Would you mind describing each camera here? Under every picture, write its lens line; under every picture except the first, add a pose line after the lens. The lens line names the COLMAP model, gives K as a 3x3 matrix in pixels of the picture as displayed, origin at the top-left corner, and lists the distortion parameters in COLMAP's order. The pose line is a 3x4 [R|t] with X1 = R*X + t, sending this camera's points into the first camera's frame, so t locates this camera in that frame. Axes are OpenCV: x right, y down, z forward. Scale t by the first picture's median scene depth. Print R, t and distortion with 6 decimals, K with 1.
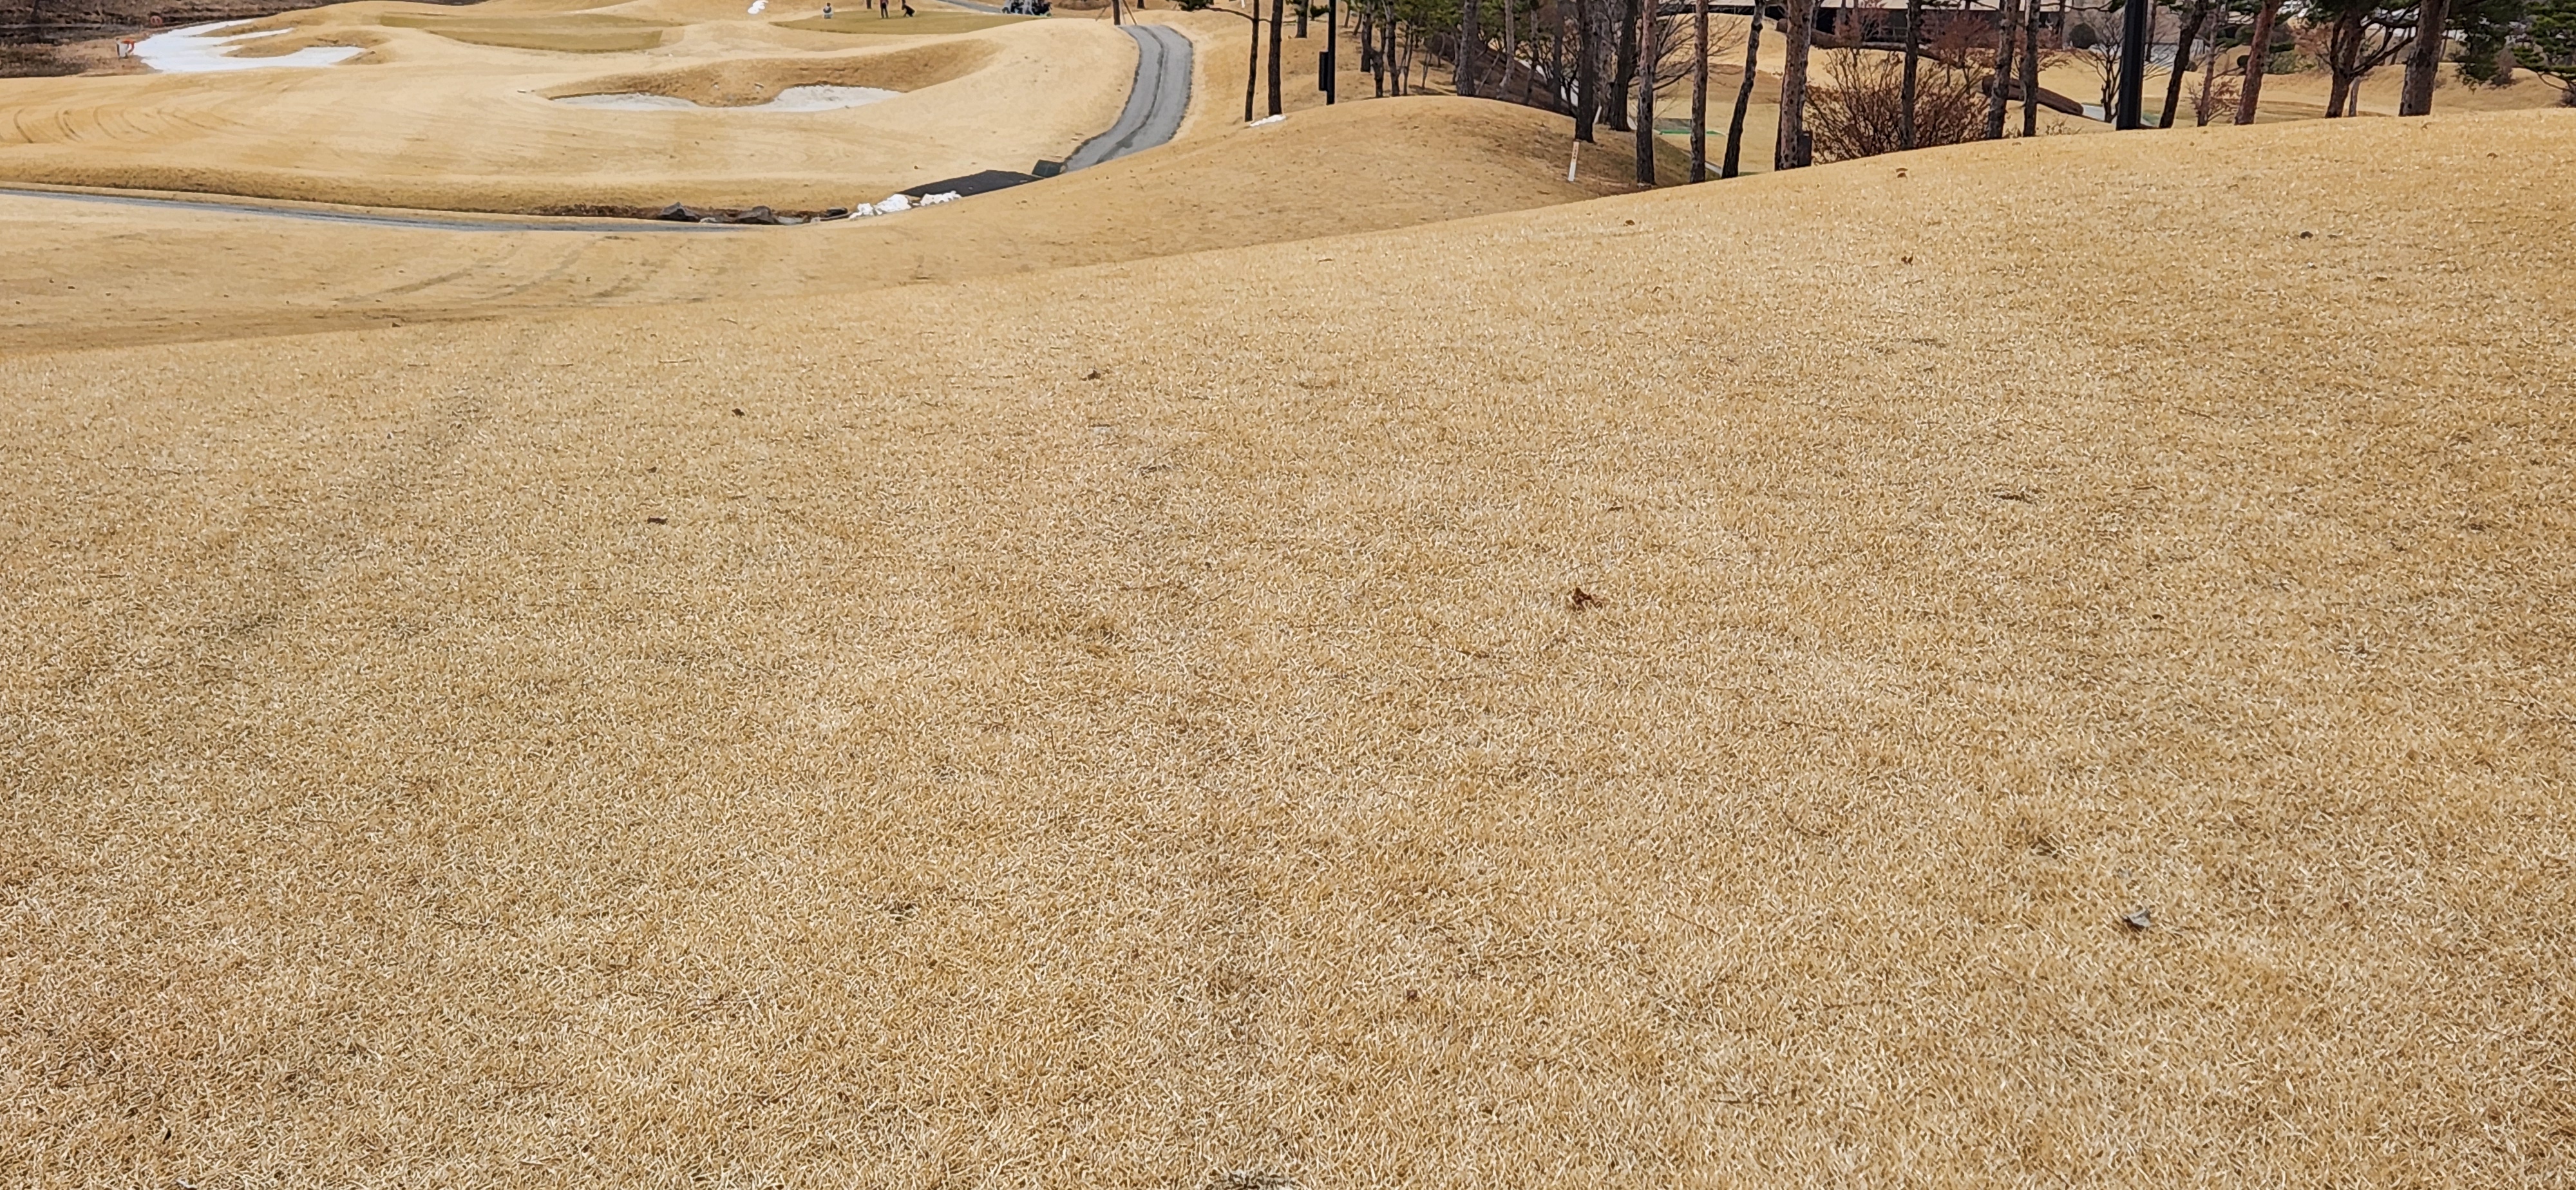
lens RADIAL K [[3026.9, 0, 1281.6], [0, 3026.9, 598.7], [0, 0, 1]] dist [0.067997, 0.000000]
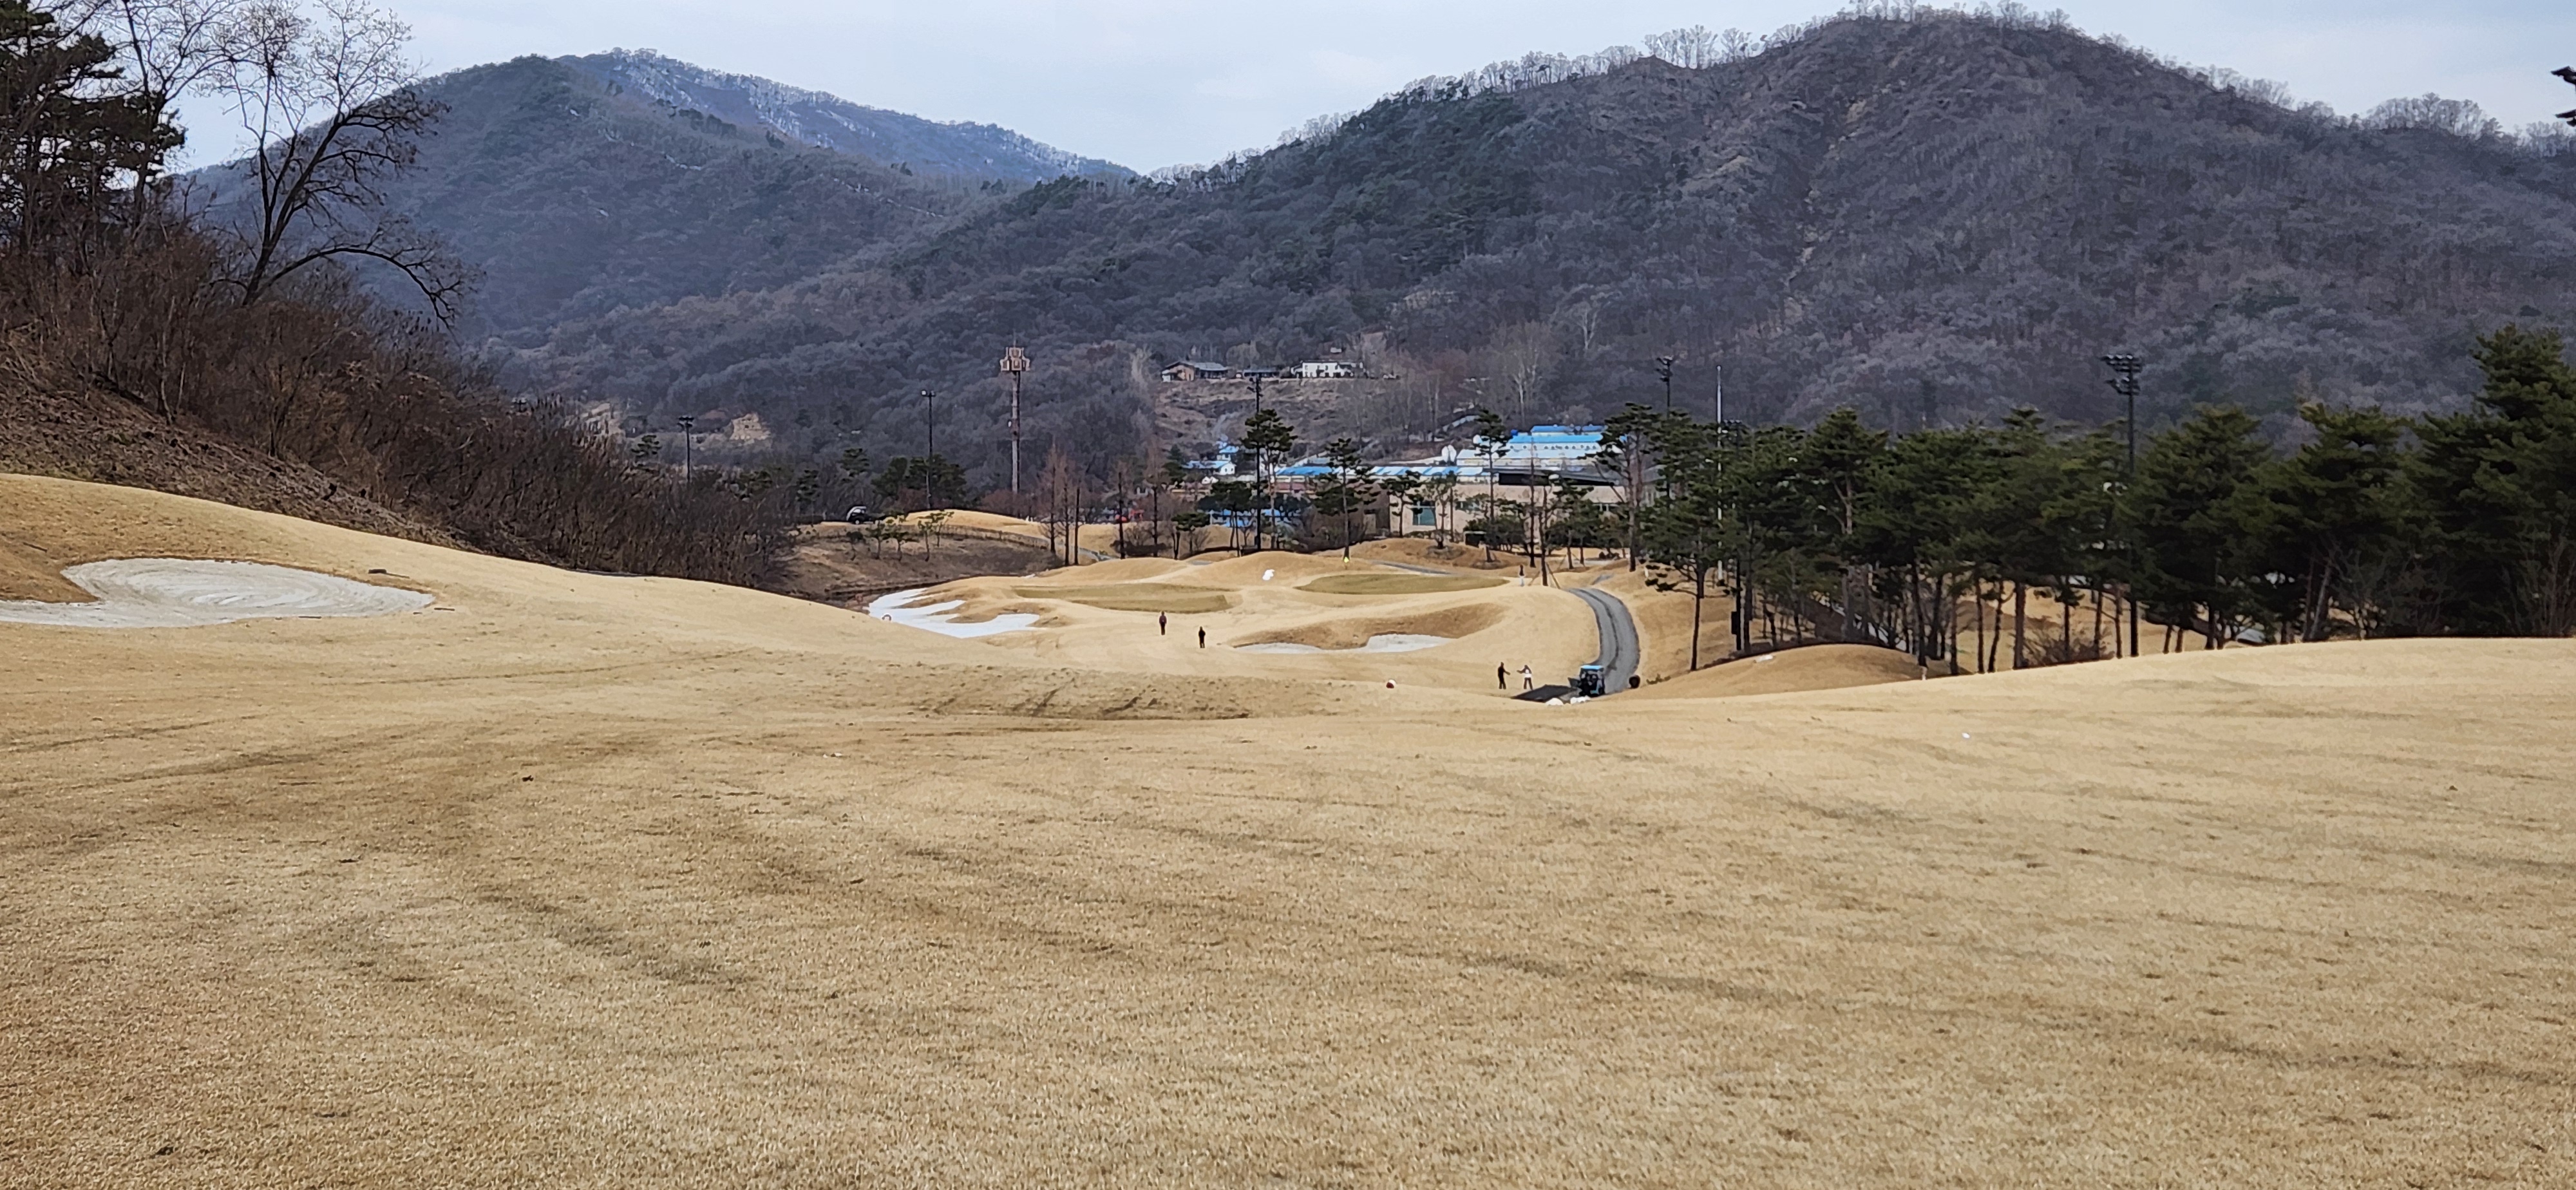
lens RADIAL K [[3026.9, 0, 1305.4], [0, 3026.9, 576.8], [0, 0, 1]] dist [0.067997, 0.000000]
pose [[0.997759, -0.023782, -0.062542, -0.109995], [0.012569, 0.984681, -0.173912, 0.086004], [0.065720, 0.172736, 0.982773, -0.637696]]
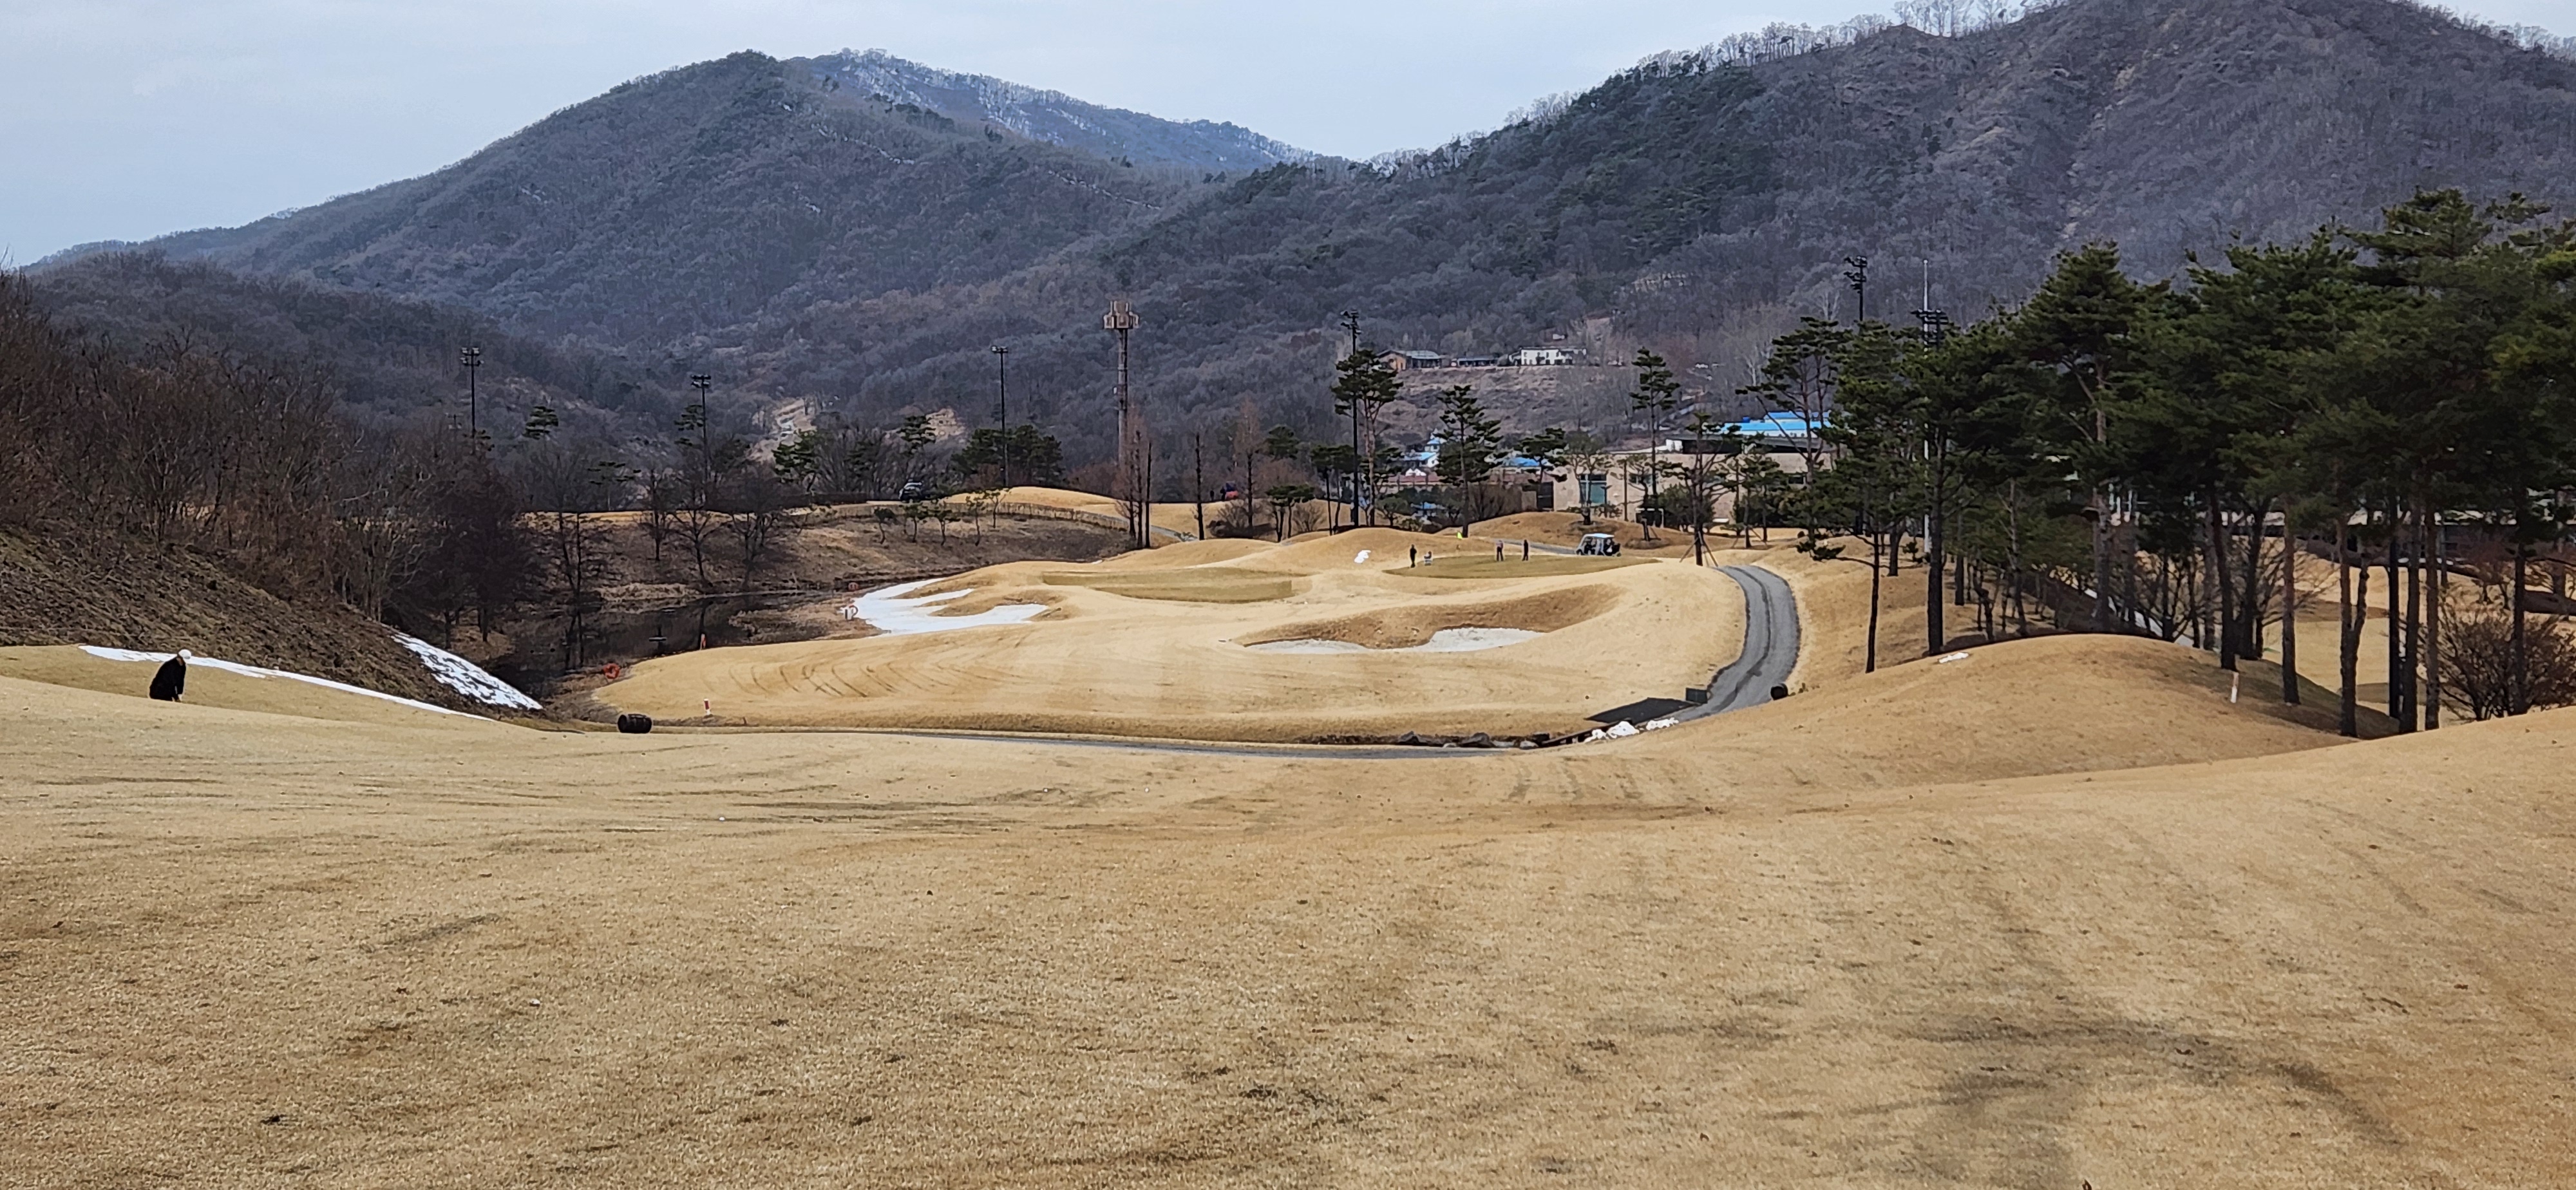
lens RADIAL K [[3026.9, 0, 1292.3], [0, 3026.9, 616.9], [0, 0, 1]] dist [0.067997, 0.000000]
pose [[0.988409, -0.025520, -0.149656, -0.050239], [0.000765, 0.986595, -0.163185, 0.017541], [0.151815, 0.161179, 0.975179, -0.155780]]
